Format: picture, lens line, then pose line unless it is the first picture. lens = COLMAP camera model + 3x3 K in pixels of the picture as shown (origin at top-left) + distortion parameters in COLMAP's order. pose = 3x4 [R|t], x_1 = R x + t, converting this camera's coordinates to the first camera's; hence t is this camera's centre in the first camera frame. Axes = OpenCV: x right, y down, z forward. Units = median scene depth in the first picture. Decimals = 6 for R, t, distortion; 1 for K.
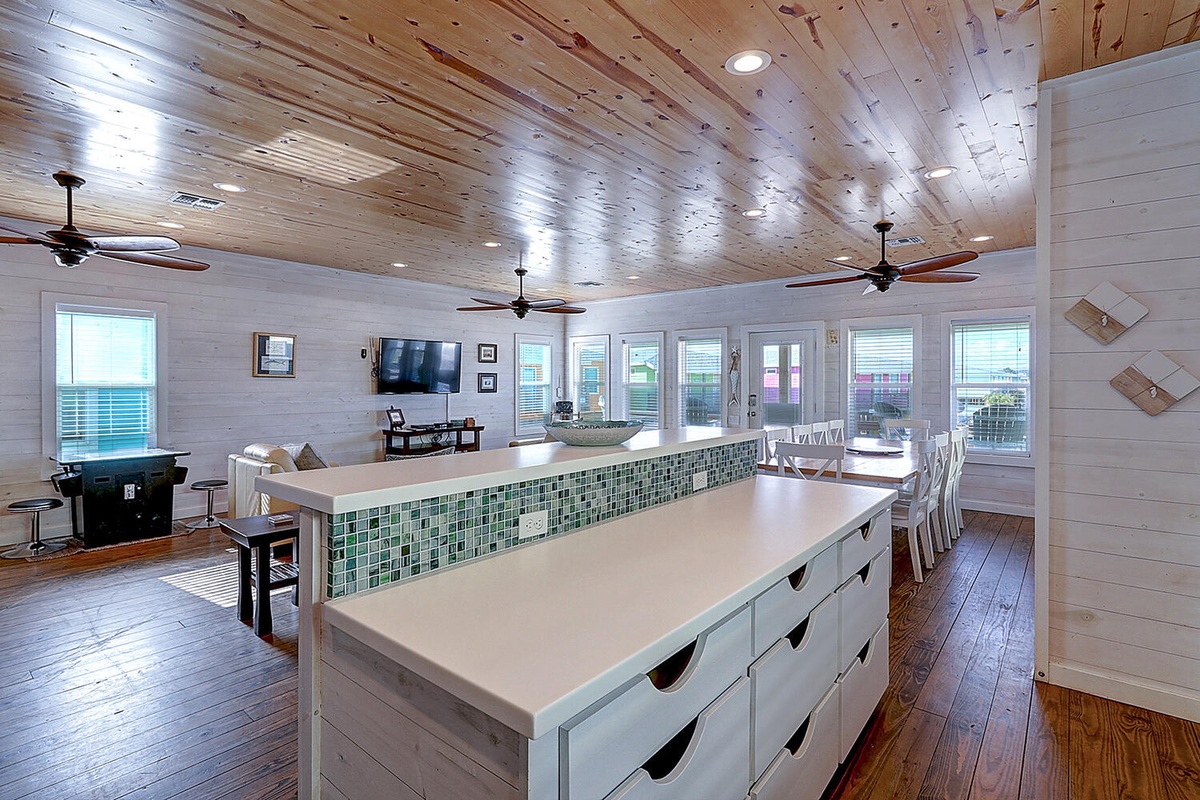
lens RADIAL K [[578.3, 0, 599.6], [0, 578.3, 384.4], [0, 0, 1]] dist [-0.002646, -0.001523]
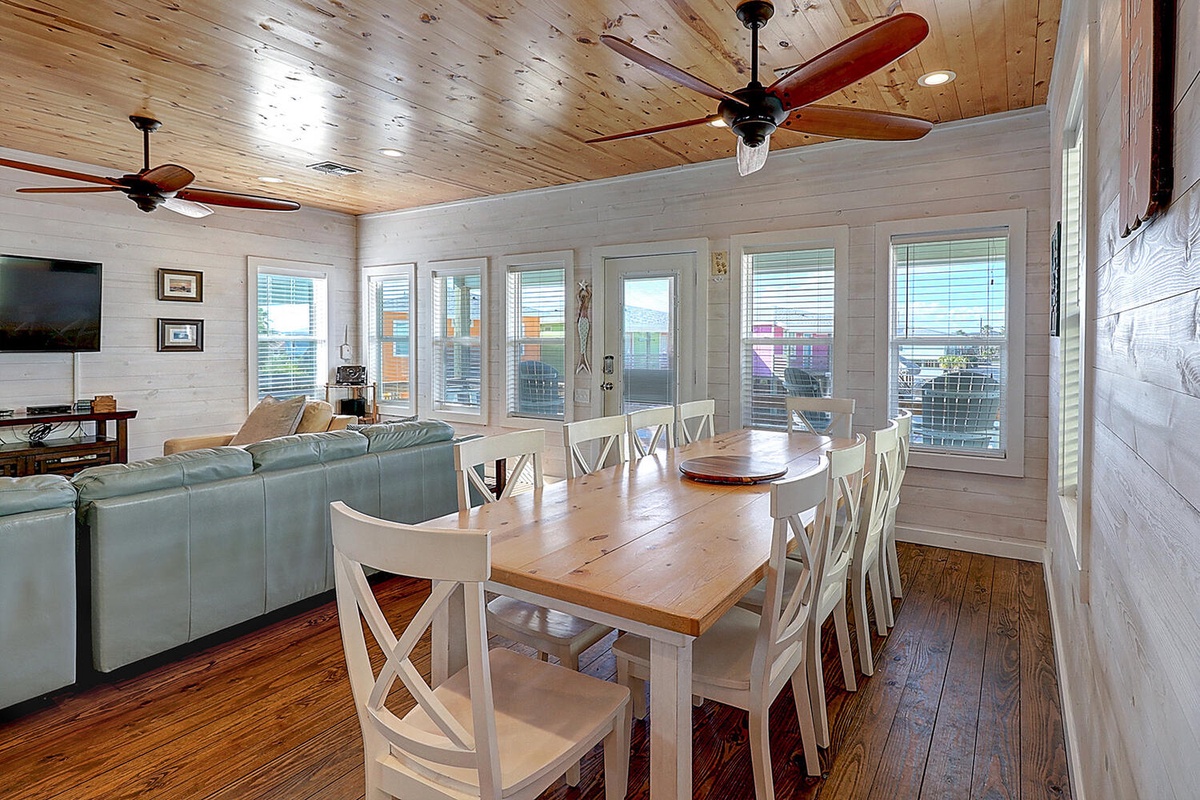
lens RADIAL K [[606.3, 0, 677.8], [0, 606.3, 351.7], [0, 0, 1]] dist [0.000688, -0.000779]
pose [[0.983536, 0.003010, 0.180688, 0.268290], [-0.004700, 0.999949, 0.008927, 0.008412], [-0.180652, -0.009629, 0.983500, 0.403277]]
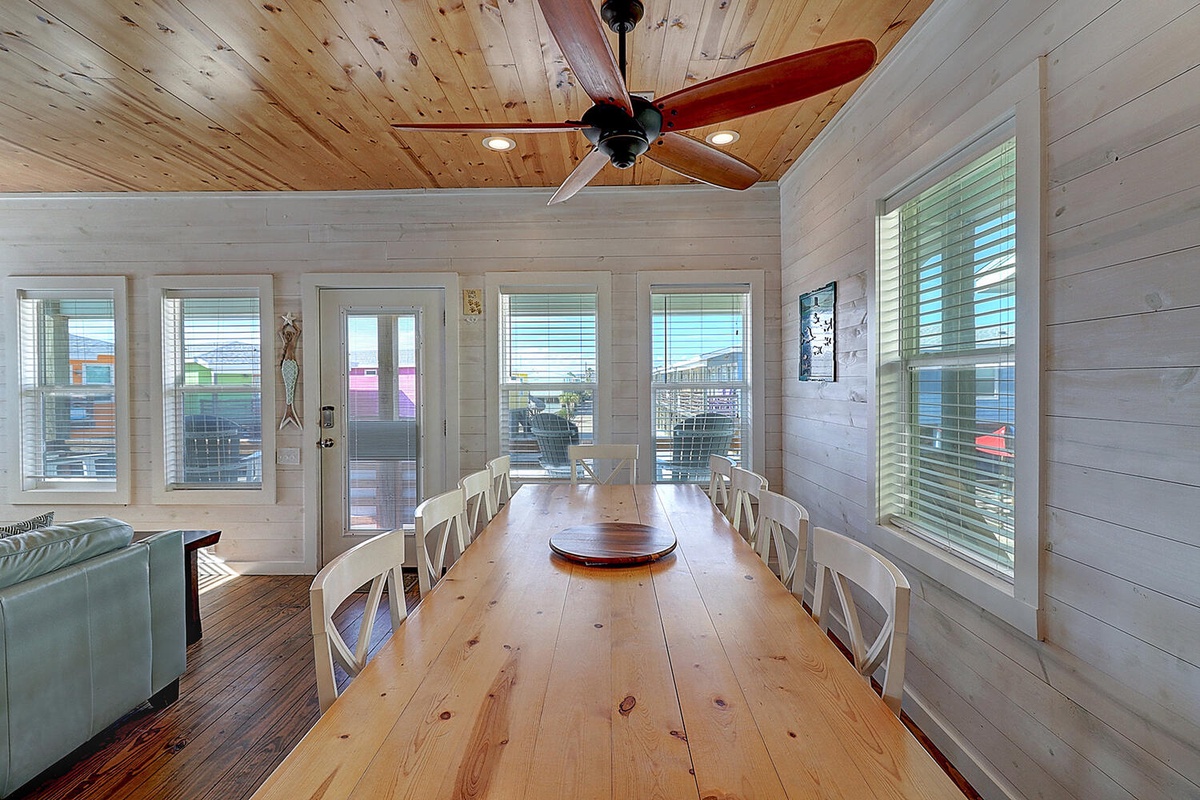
lens RADIAL K [[553.1, 0, 594.9], [0, 553.1, 390.4], [0, 0, 1]] dist [0.009157, -0.004421]
pose [[0.786428, -0.010995, 0.617584, 0.177293], [0.007663, 0.999938, 0.008045, 0.001356], [-0.617635, -0.001594, 0.786464, 0.552617]]
